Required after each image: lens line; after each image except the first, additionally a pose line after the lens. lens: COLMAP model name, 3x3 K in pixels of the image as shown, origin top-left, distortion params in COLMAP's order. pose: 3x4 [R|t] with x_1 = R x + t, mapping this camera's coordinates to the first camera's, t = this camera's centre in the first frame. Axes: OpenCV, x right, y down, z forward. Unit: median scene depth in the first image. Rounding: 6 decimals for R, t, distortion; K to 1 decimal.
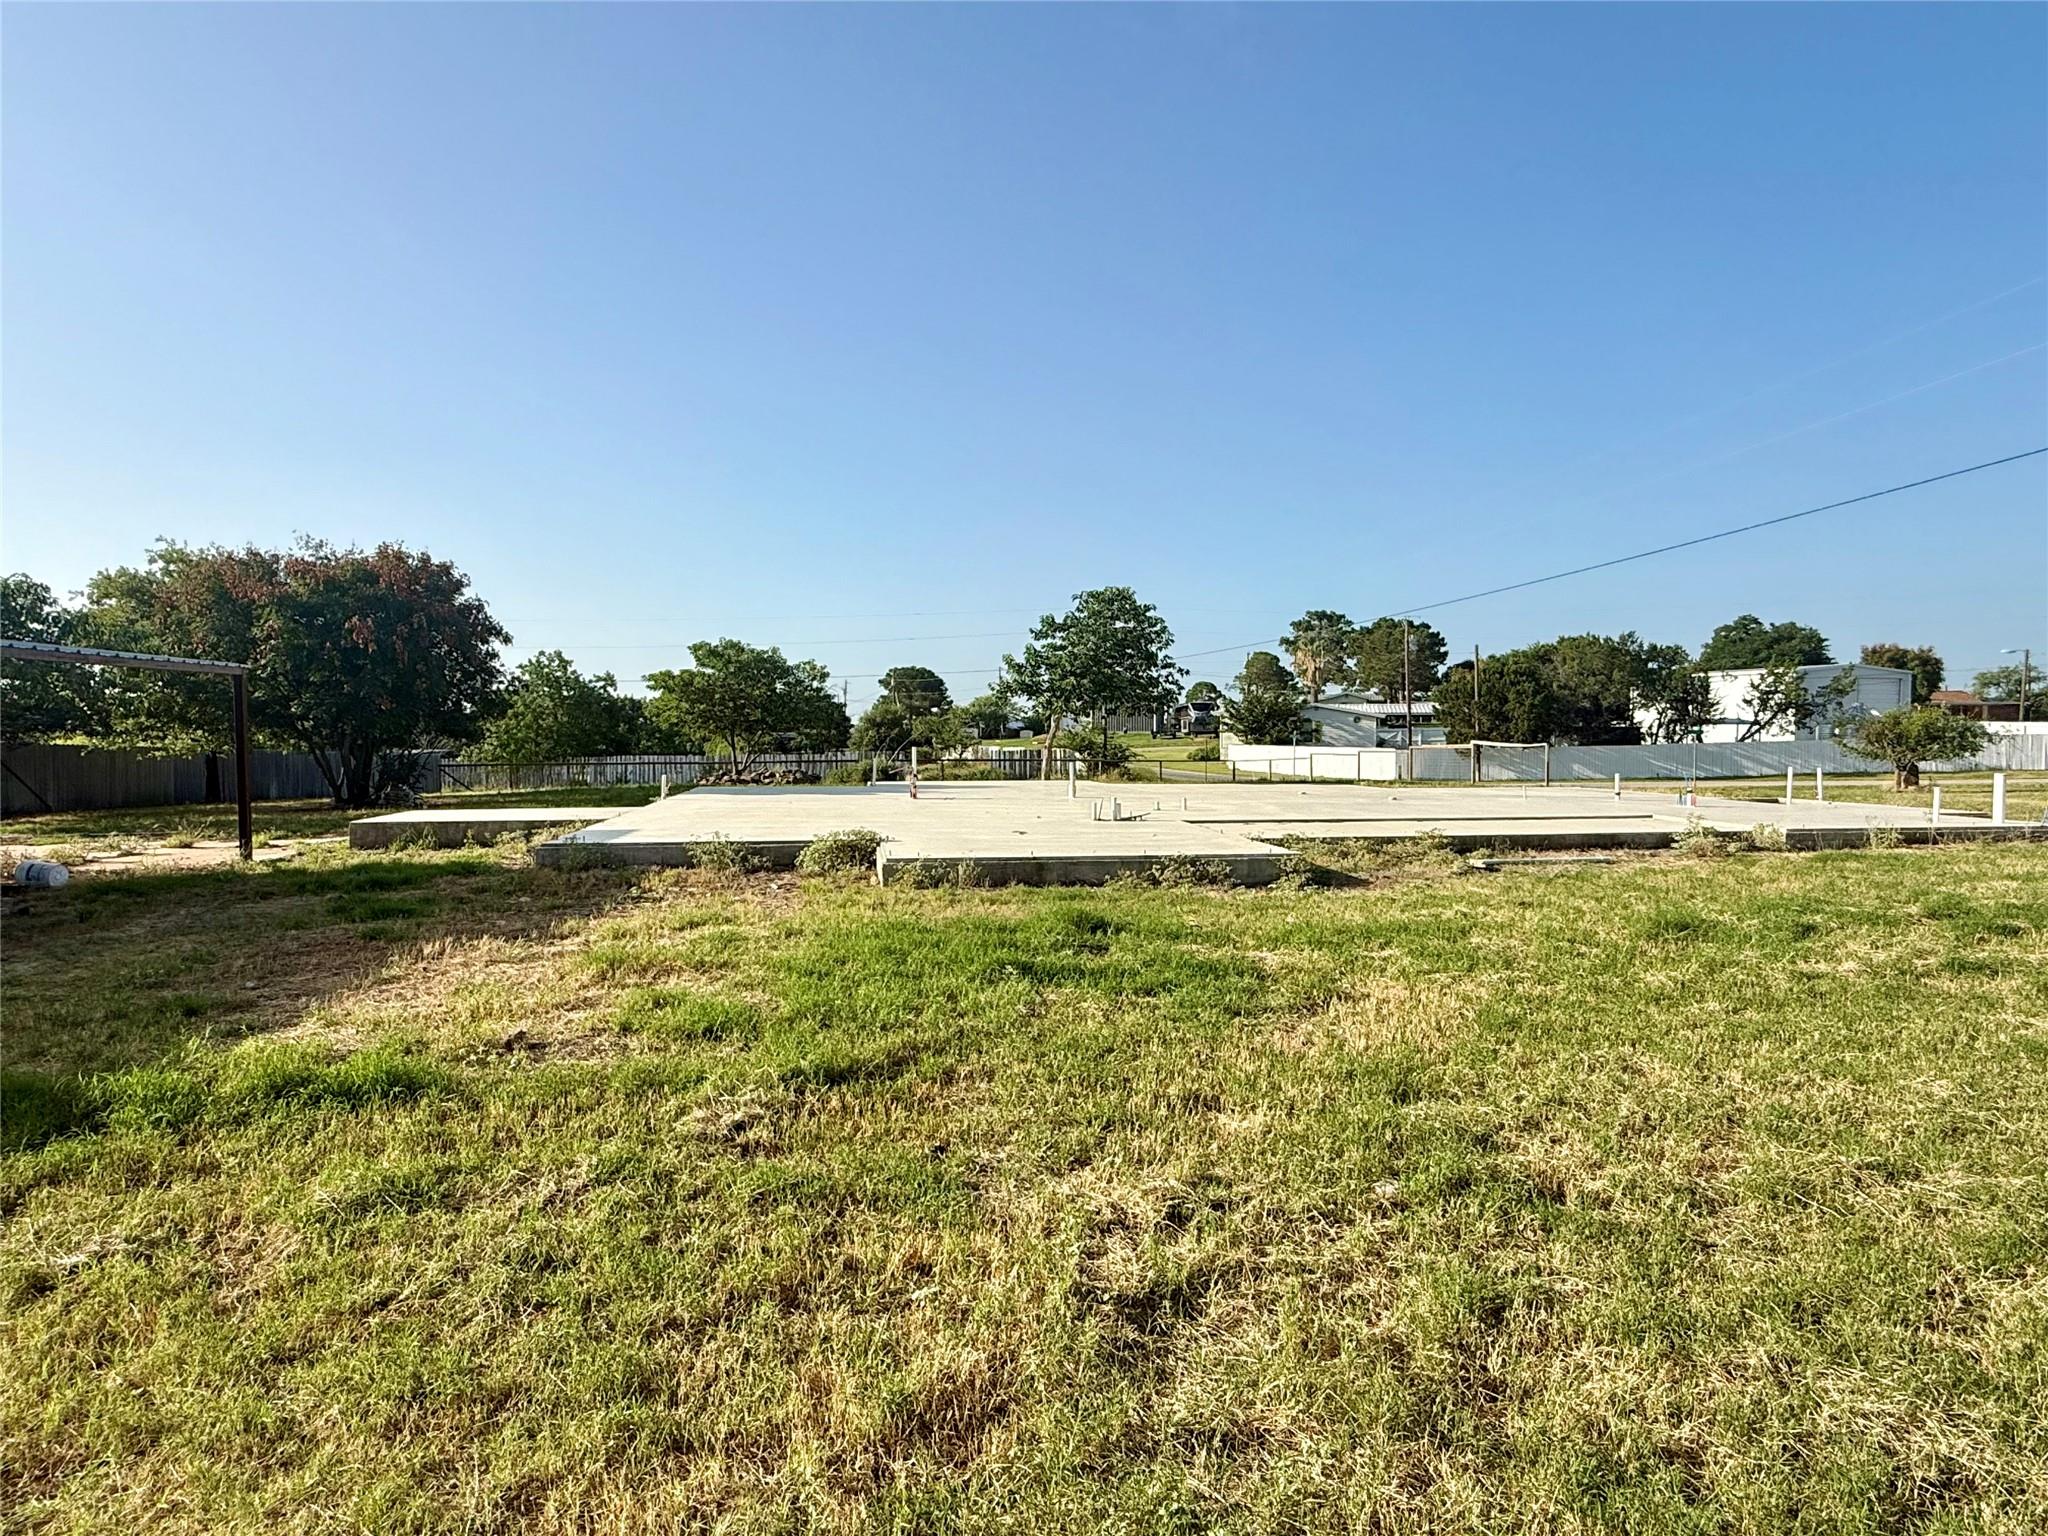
lens RADIAL K [[1173.7, 0, 1024.0], [0, 1173.7, 768.0], [0, 0, 1]] dist [-0.000478, -0.000121]
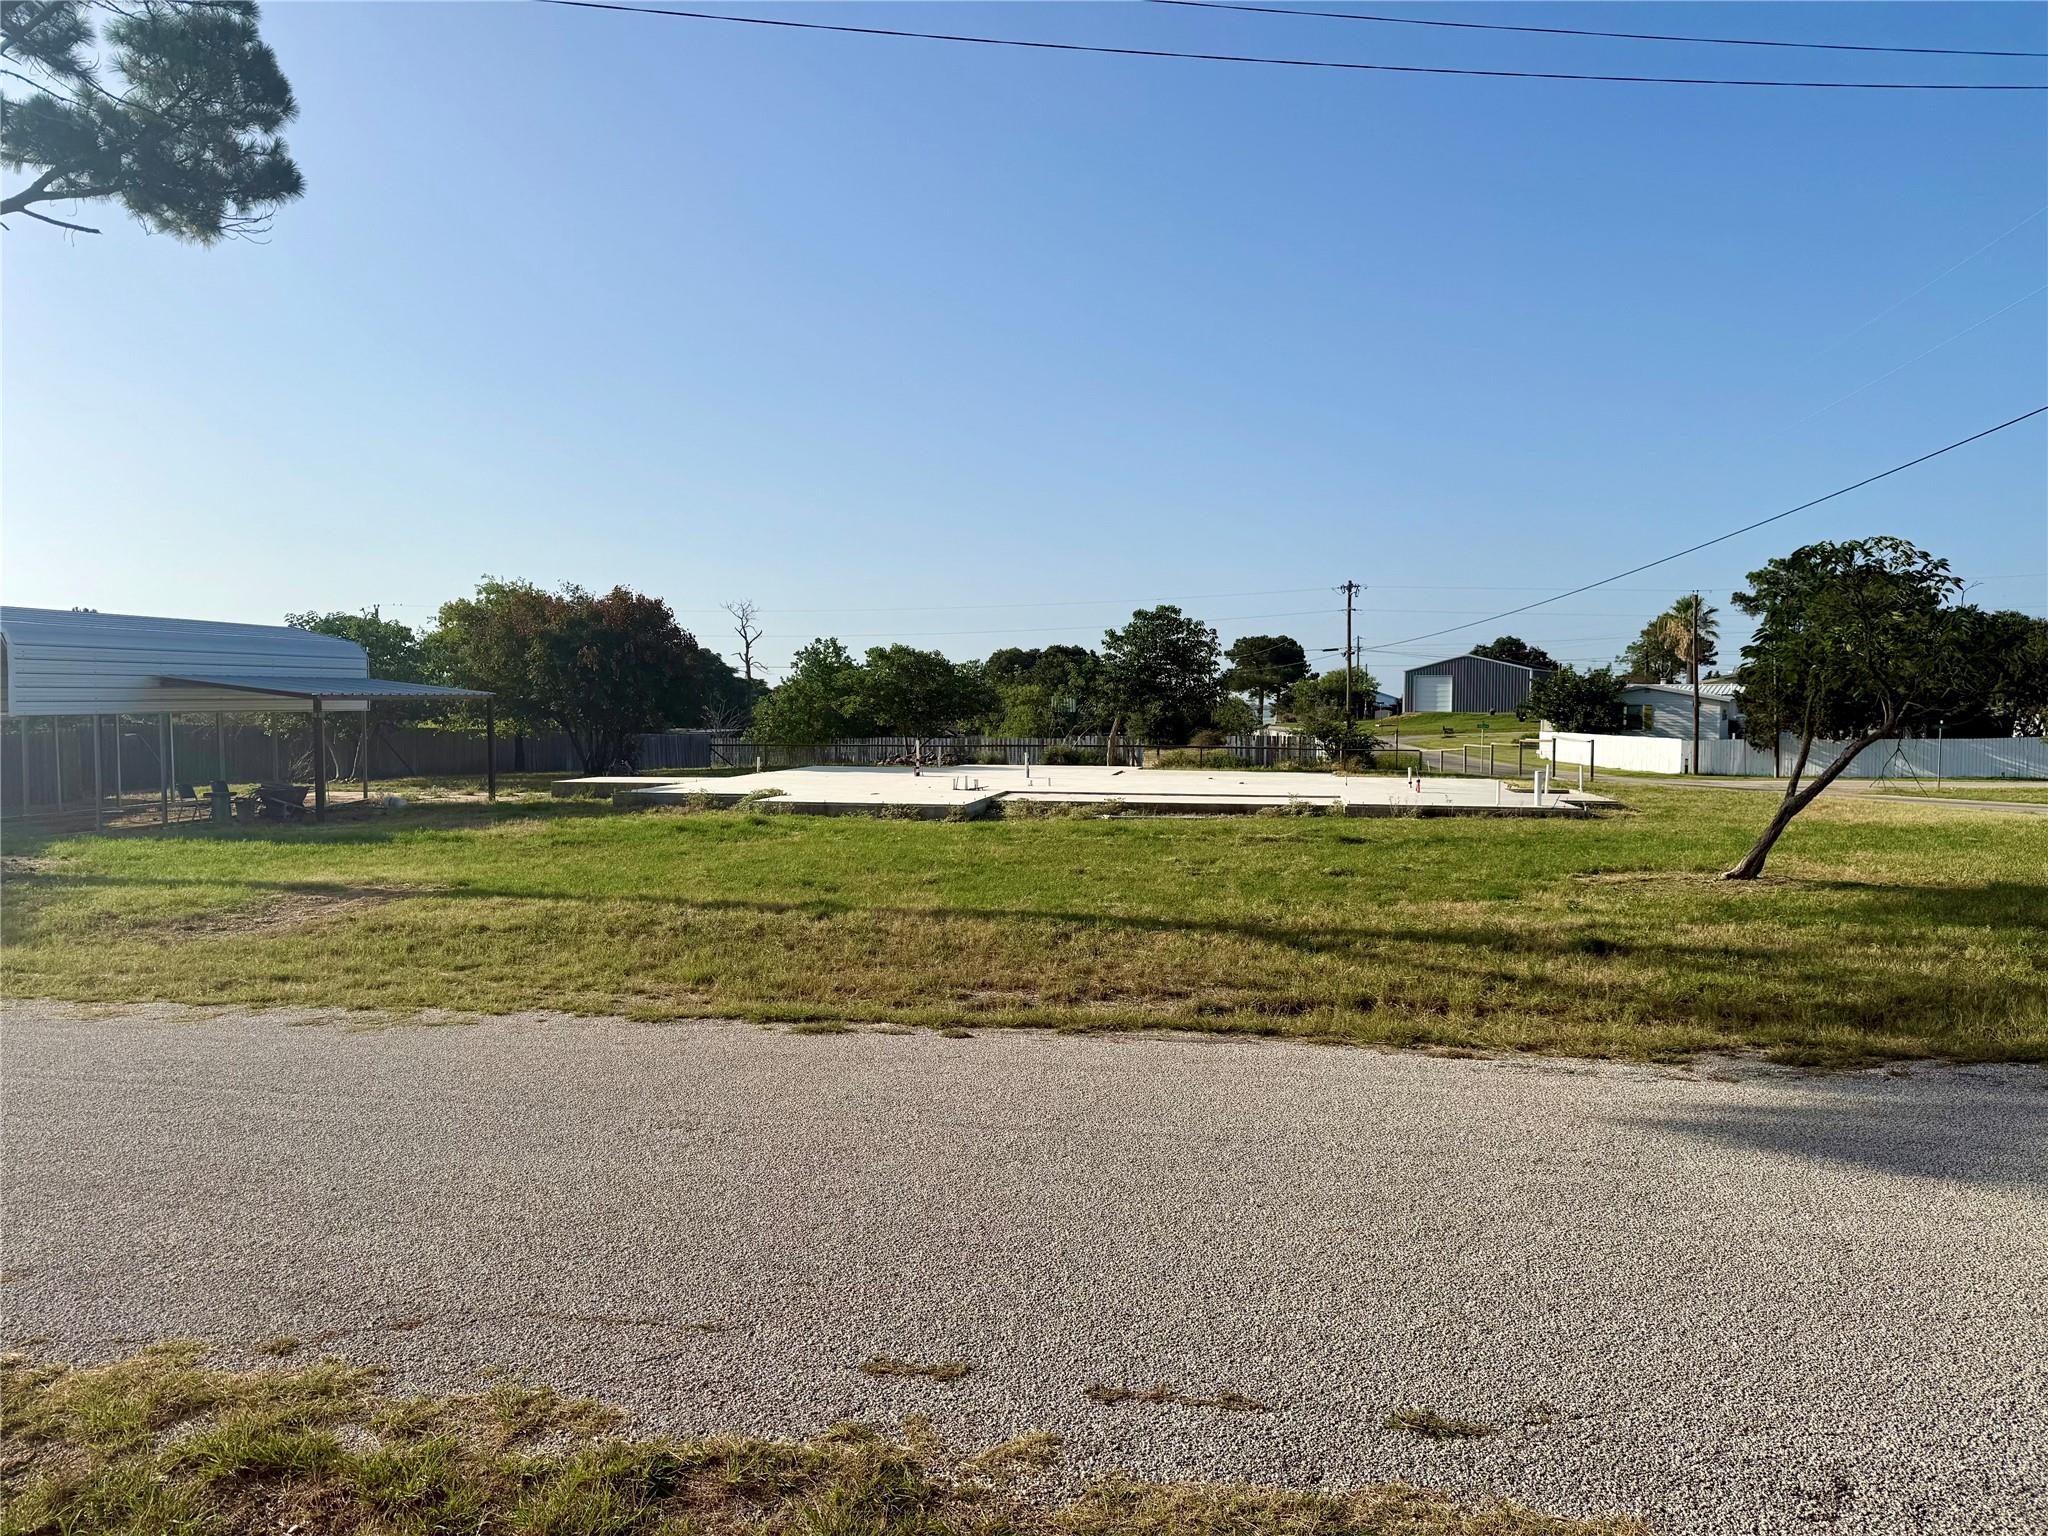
lens RADIAL K [[1356.7, 0, 1024.0], [0, 1356.7, 768.0], [0, 0, 1]] dist [0.082171, -0.000345]
pose [[0.958402, 0.017642, -0.284877, 0.336548], [-0.014071, 0.999795, 0.014578, -0.006278], [0.285076, -0.009963, 0.958453, -0.368428]]
